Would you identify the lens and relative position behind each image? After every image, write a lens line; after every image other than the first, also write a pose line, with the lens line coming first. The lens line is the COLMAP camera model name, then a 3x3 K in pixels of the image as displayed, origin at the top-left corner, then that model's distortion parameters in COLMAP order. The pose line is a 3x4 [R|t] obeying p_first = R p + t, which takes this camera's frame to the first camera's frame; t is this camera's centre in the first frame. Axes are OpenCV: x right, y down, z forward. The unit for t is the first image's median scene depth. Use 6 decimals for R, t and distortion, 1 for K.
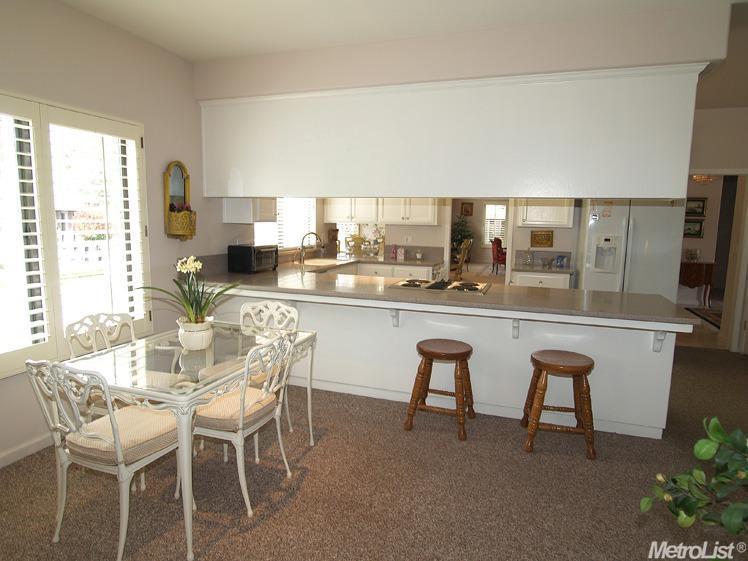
lens RADIAL K [[474.9, 0, 376.5], [0, 474.9, 280.2], [0, 0, 1]] dist [-0.023625, 0.000389]
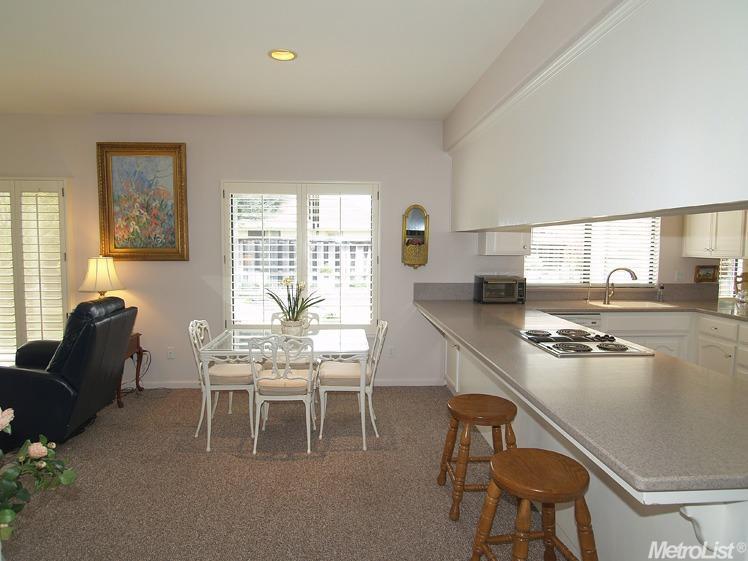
lens RADIAL K [[474.9, 0, 372.9], [0, 474.9, 282.5], [0, 0, 1]] dist [-0.023625, 0.000389]
pose [[0.358359, 0.049458, -0.932273, 0.607471], [-0.120944, 0.992640, 0.006170, -0.036301], [0.925717, 0.110542, 0.361703, 0.389497]]
